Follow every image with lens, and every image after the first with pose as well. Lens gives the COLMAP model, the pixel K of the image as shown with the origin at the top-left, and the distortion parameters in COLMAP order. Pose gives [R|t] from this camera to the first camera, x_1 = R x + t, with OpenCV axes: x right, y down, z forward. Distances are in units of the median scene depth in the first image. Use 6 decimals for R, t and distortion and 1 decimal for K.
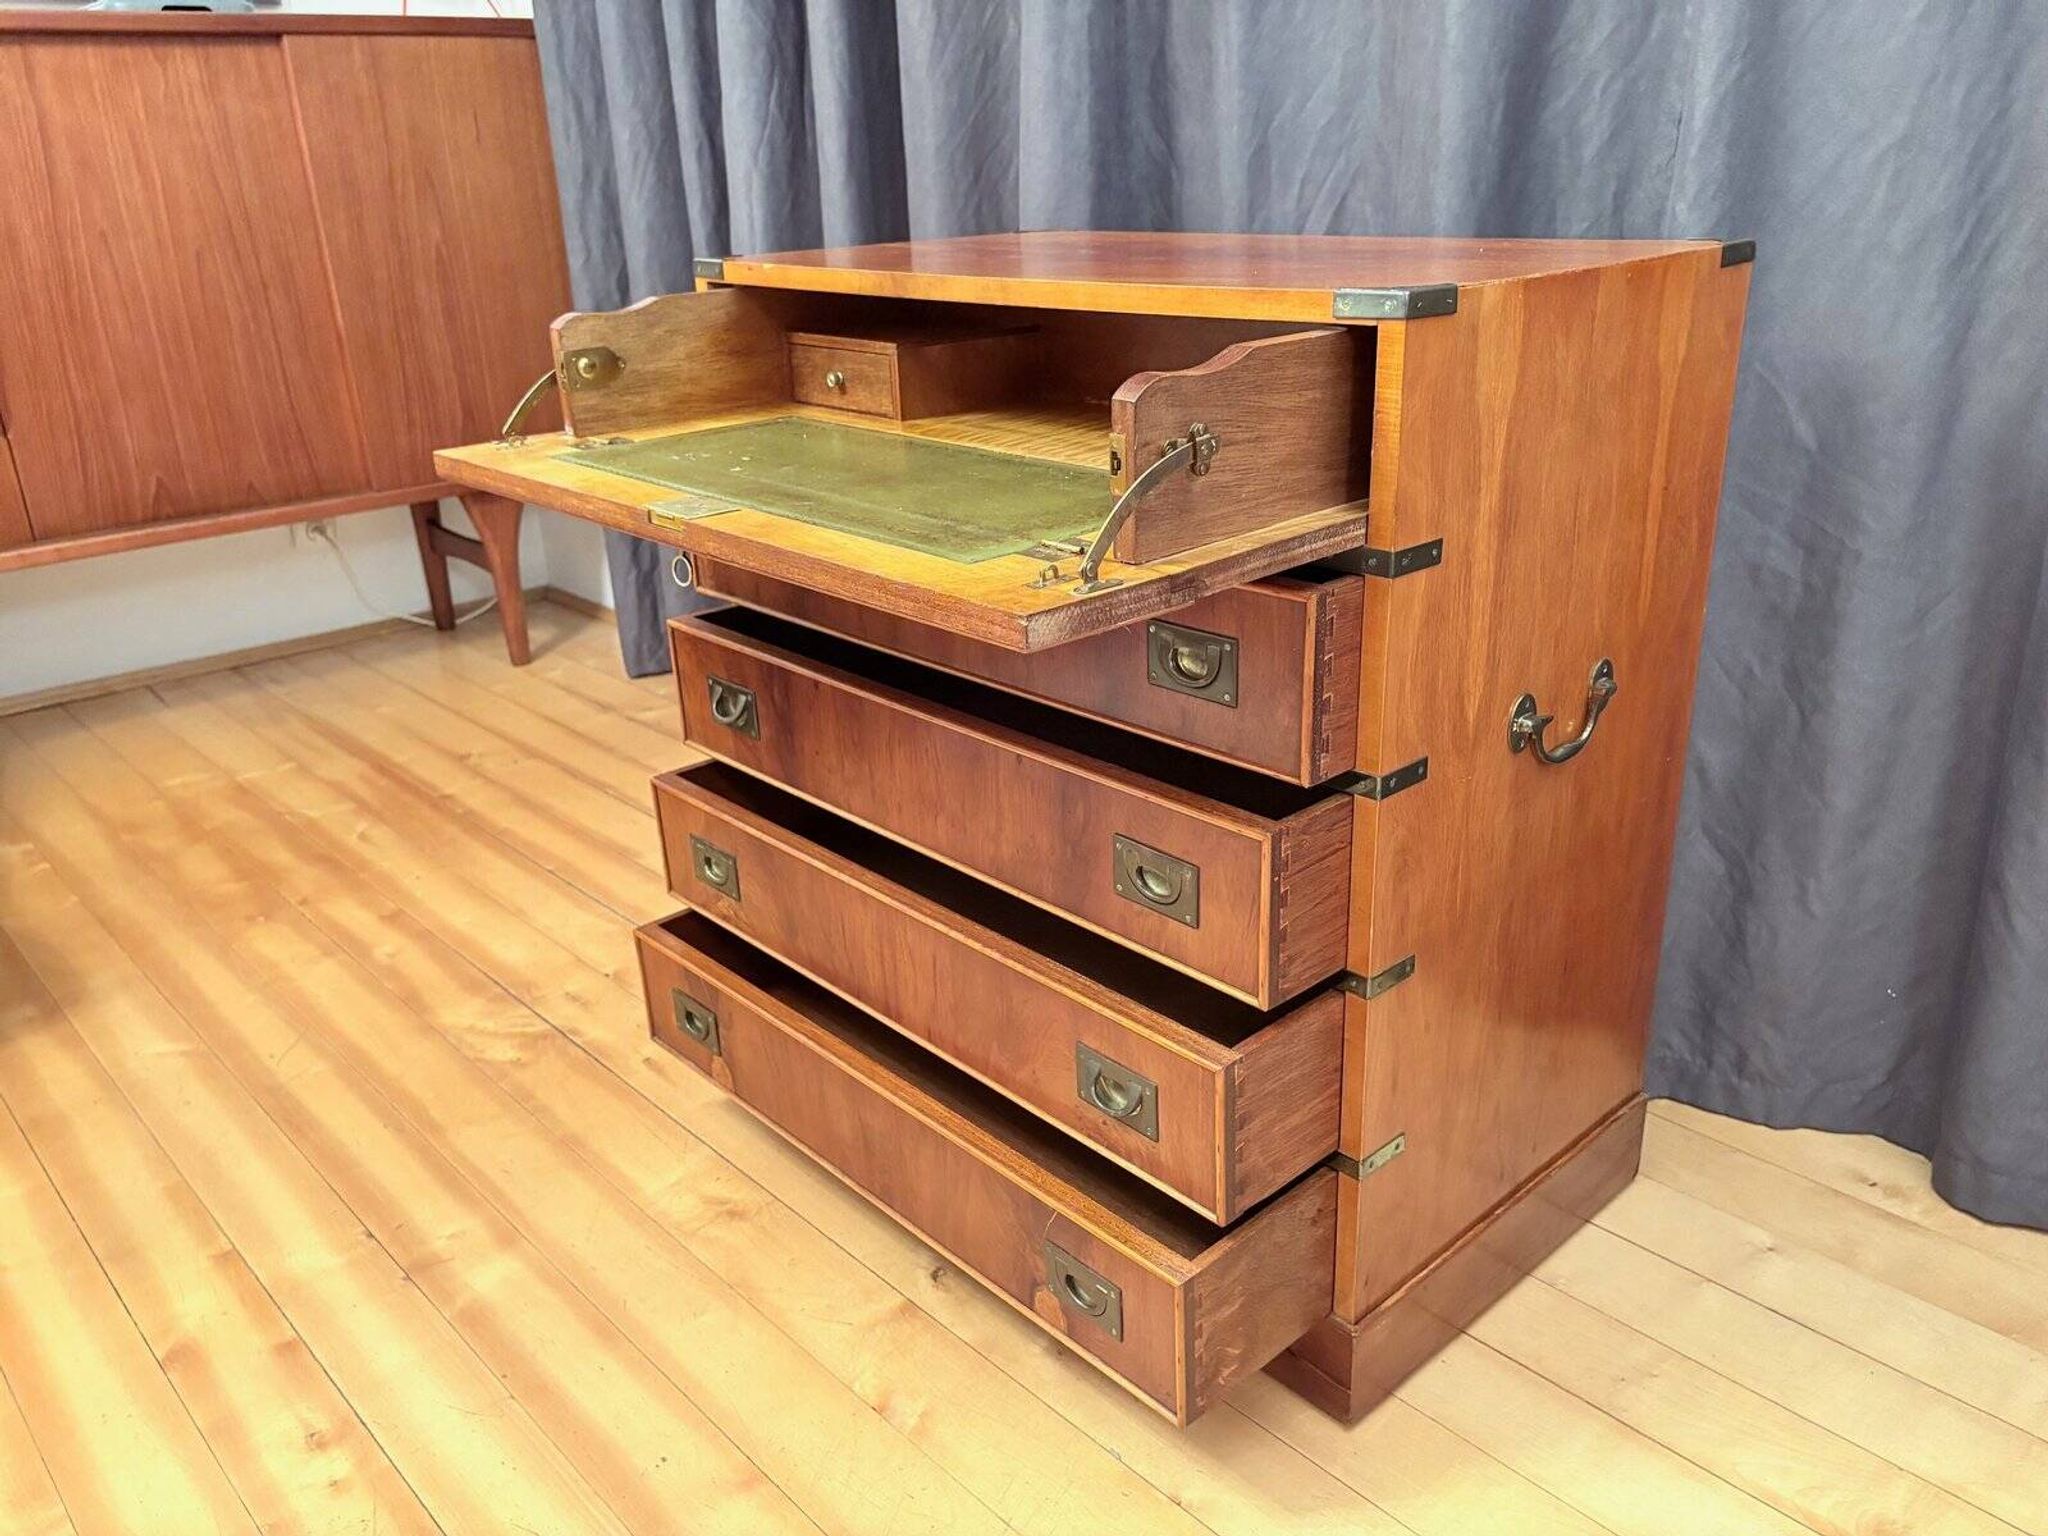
lens RADIAL K [[1574.0, 0, 1031.8], [0, 1574.0, 788.8], [0, 0, 1]] dist [0.034873, -0.047437]
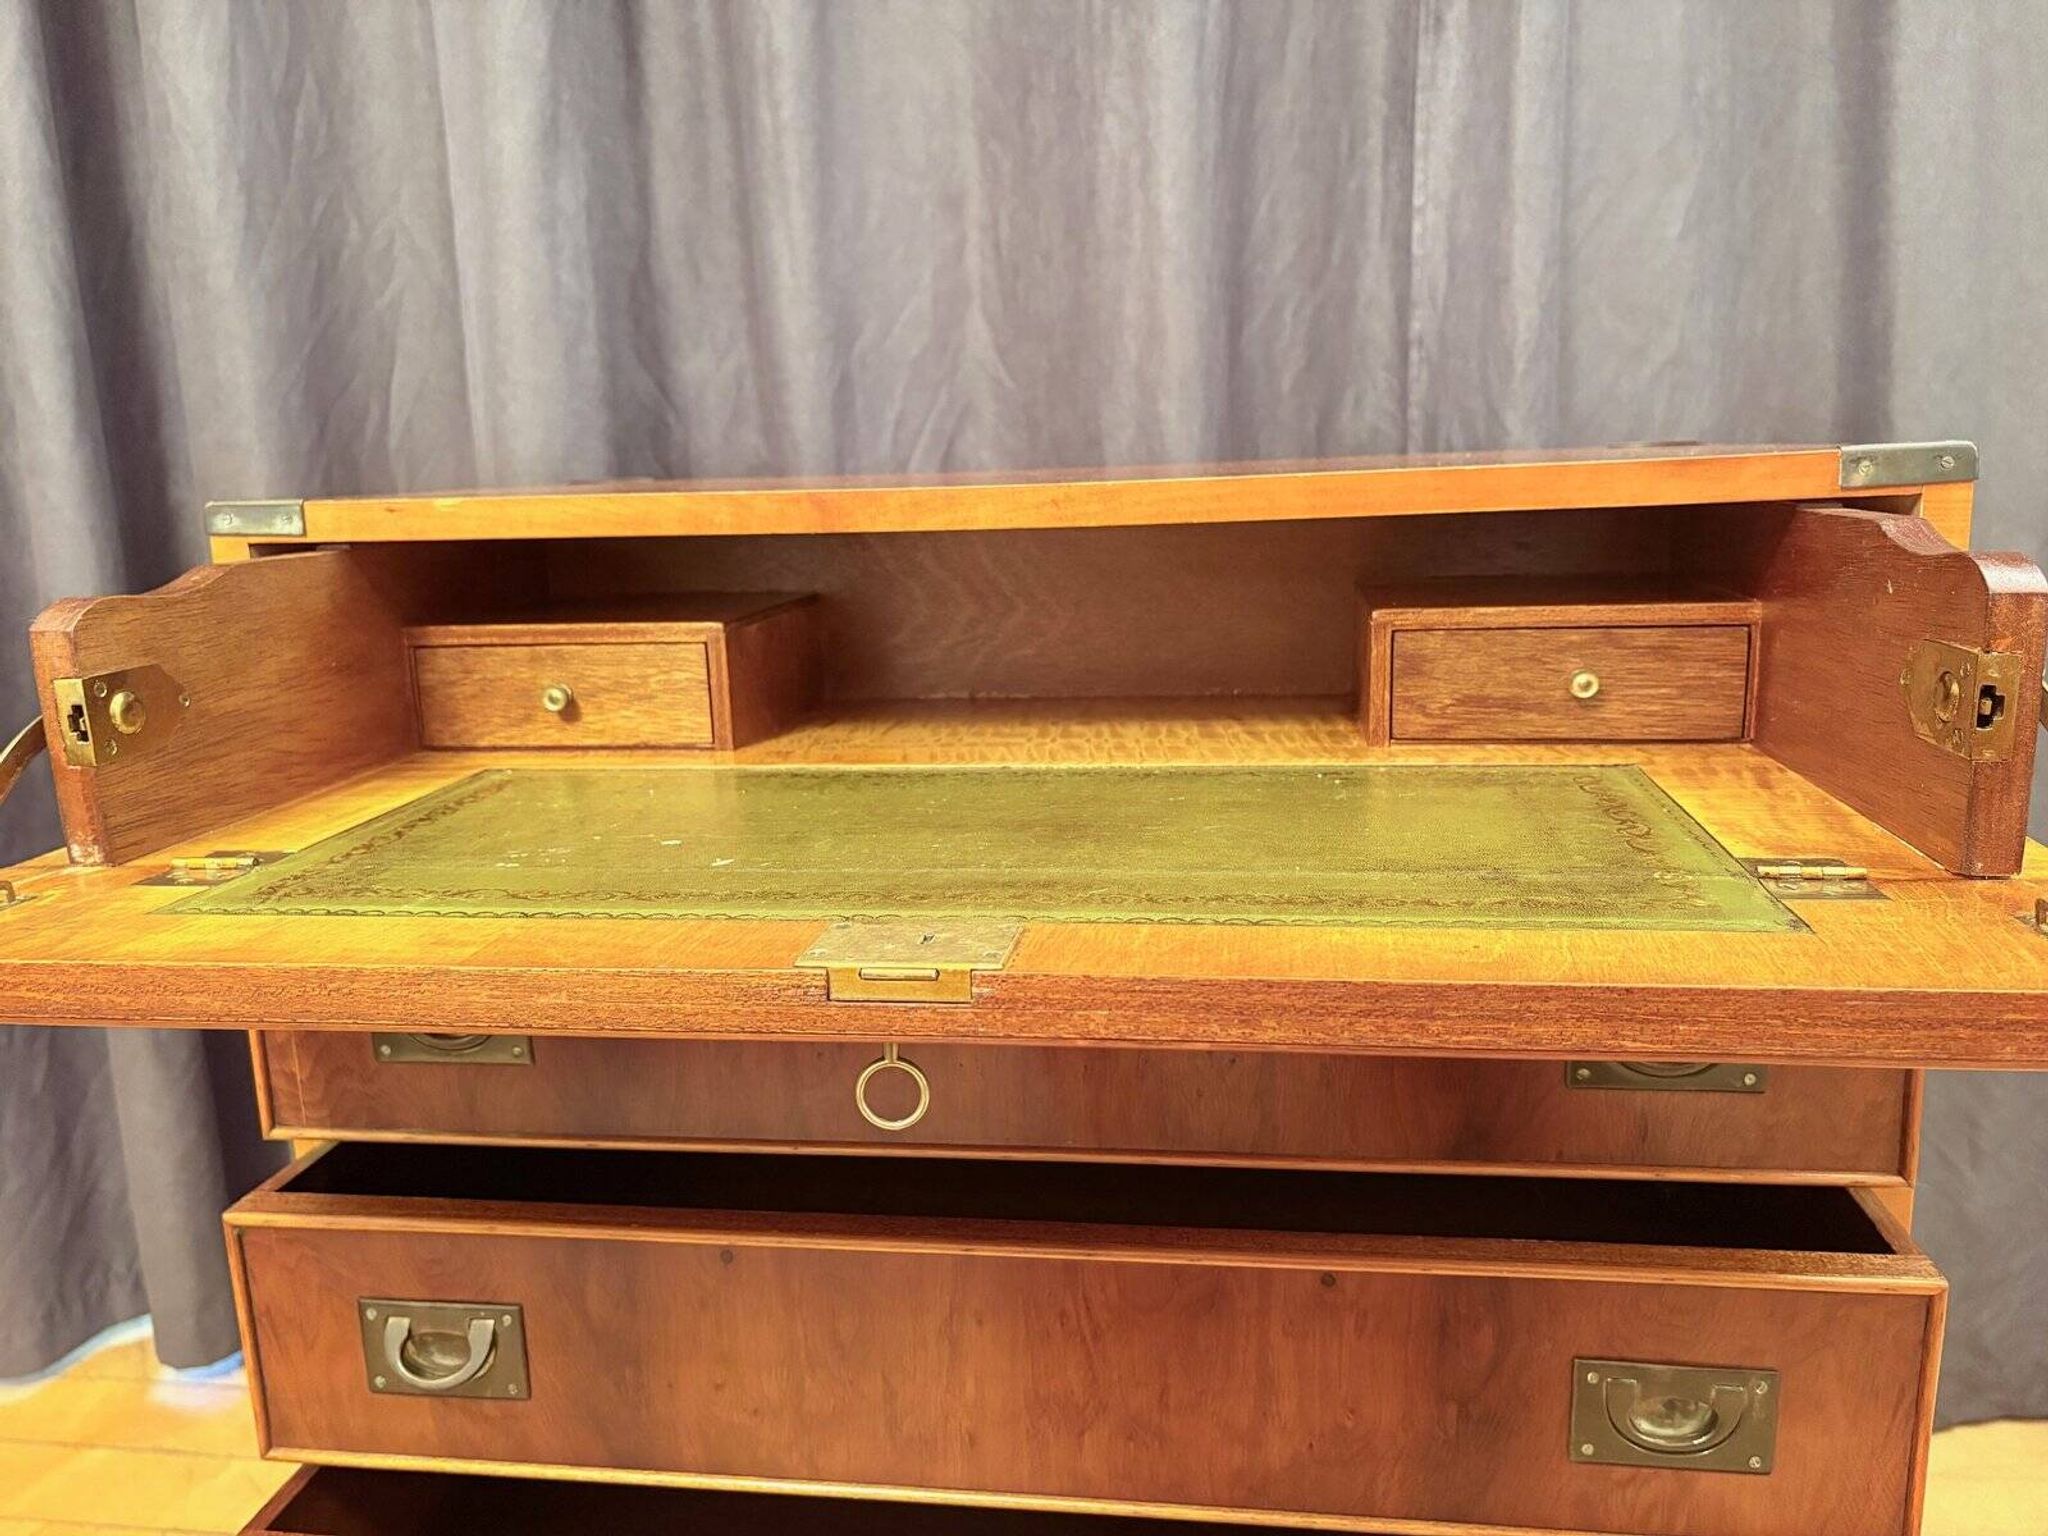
lens RADIAL K [[1574.0, 0, 1034.4], [0, 1574.0, 773.1], [0, 0, 1]] dist [0.034873, -0.047437]
pose [[0.773139, -0.117997, 0.623164, -0.335343], [0.246534, 0.961186, -0.123864, -0.119118], [-0.584361, 0.249395, 0.772221, 0.462864]]
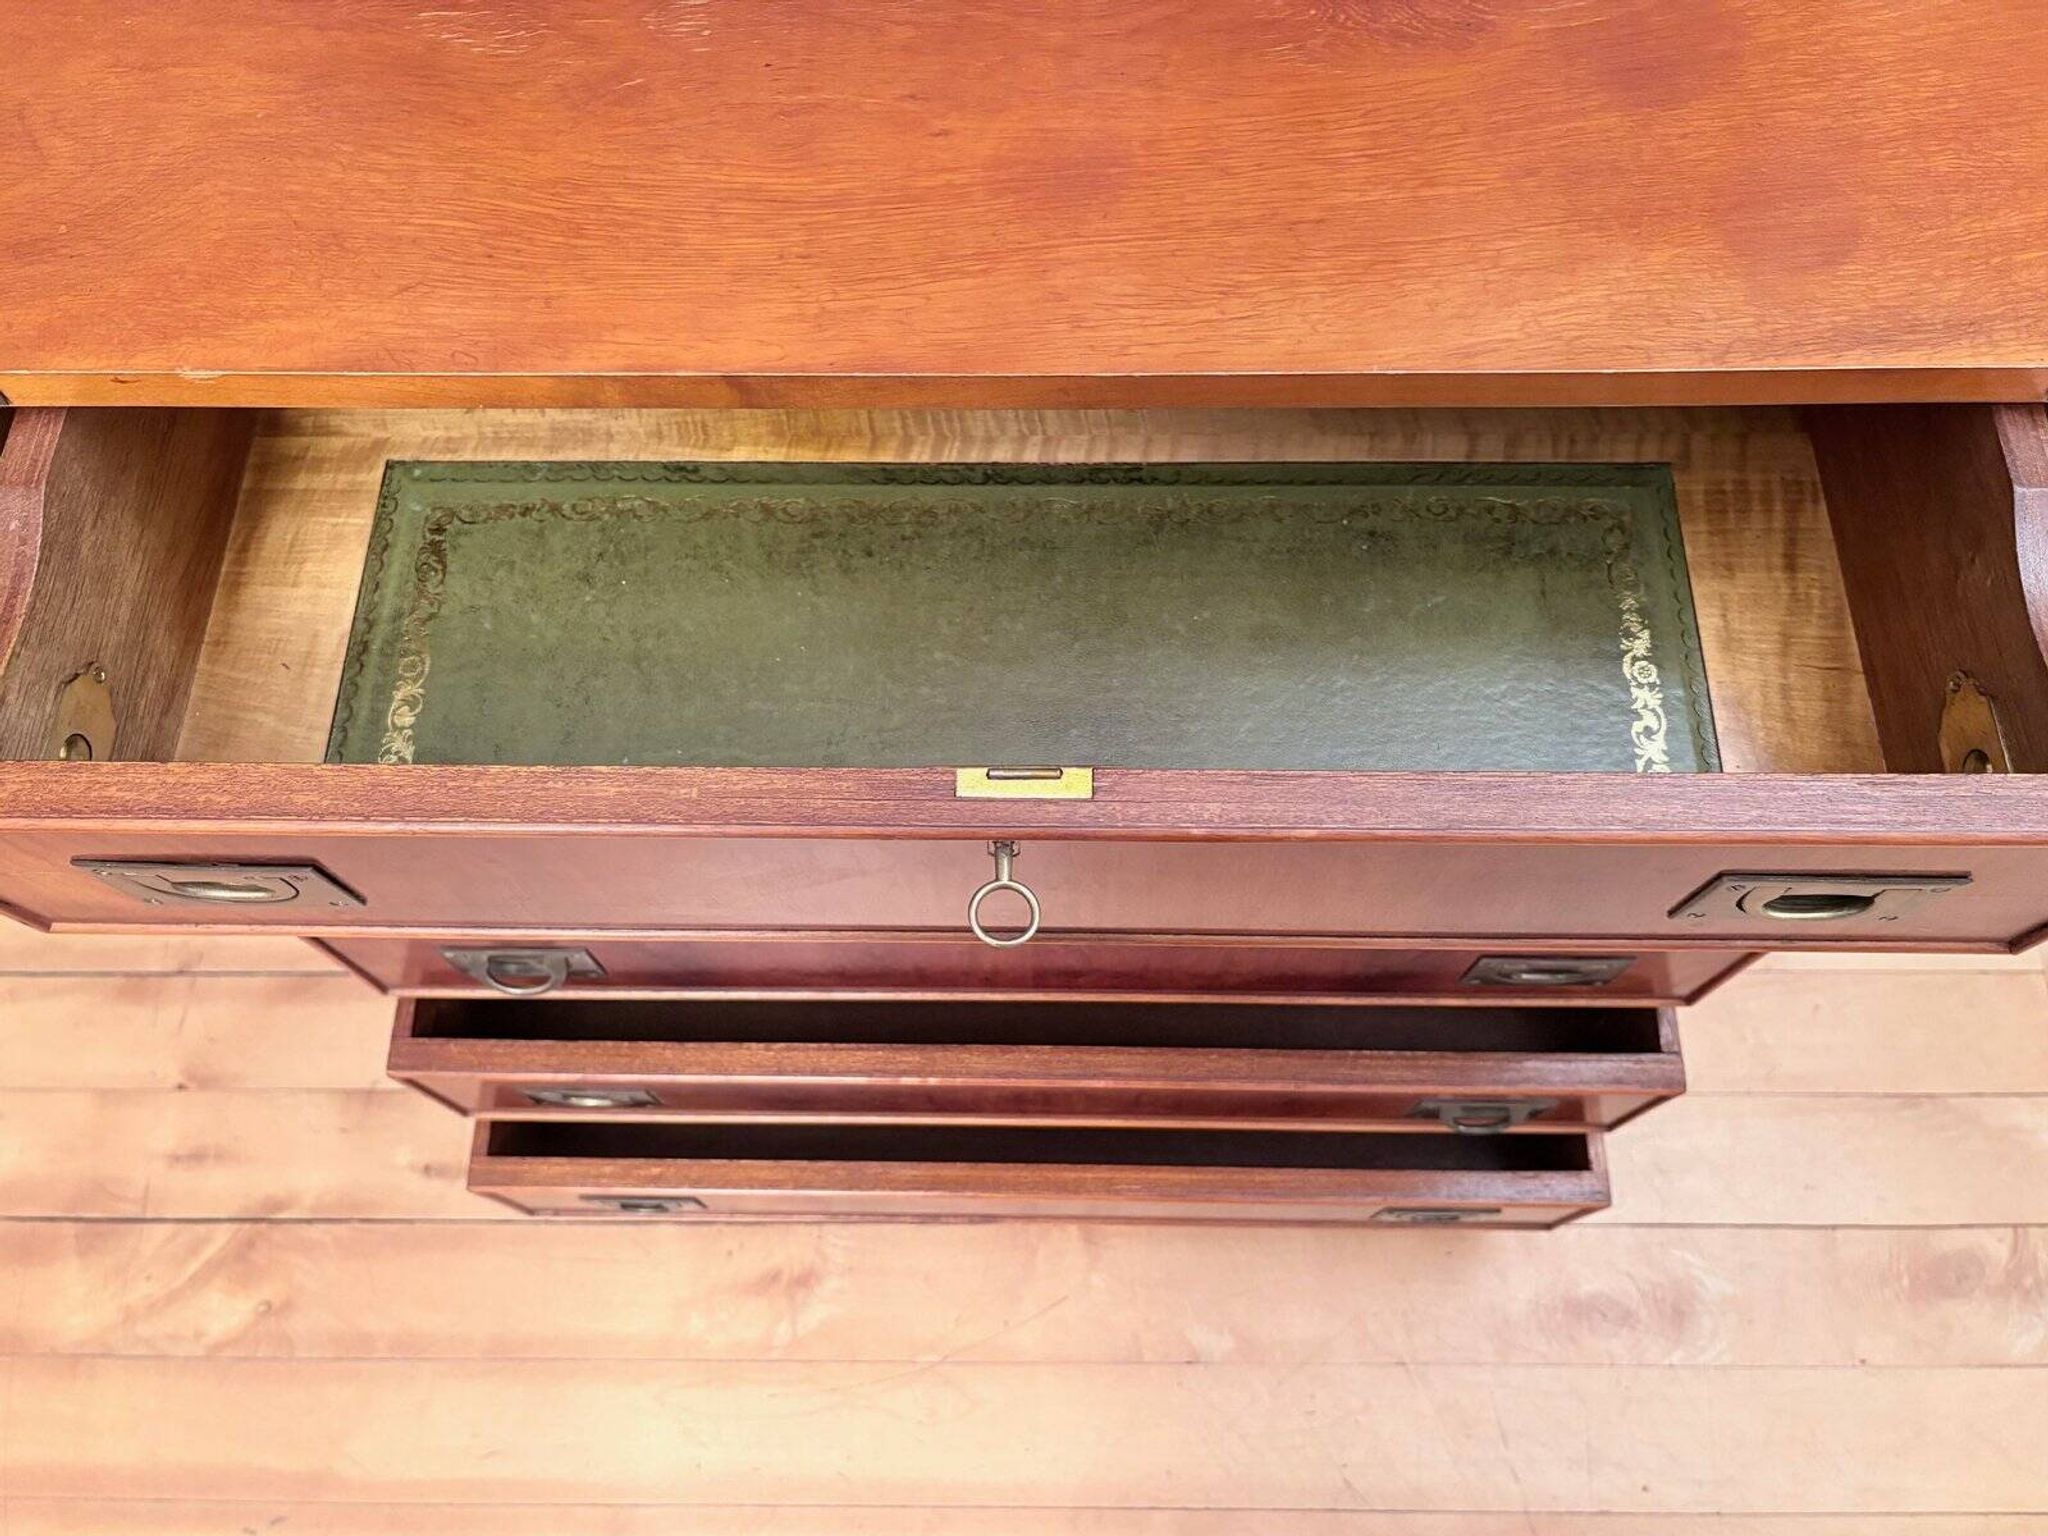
lens RADIAL K [[1574.0, 0, 1027.4], [0, 1574.0, 799.1], [0, 0, 1]] dist [0.034873, -0.047437]
pose [[0.685240, -0.661102, 0.305599, -0.200732], [0.268596, 0.619407, 0.737693, -0.462214], [-0.676981, -0.423414, 0.602011, 0.557331]]
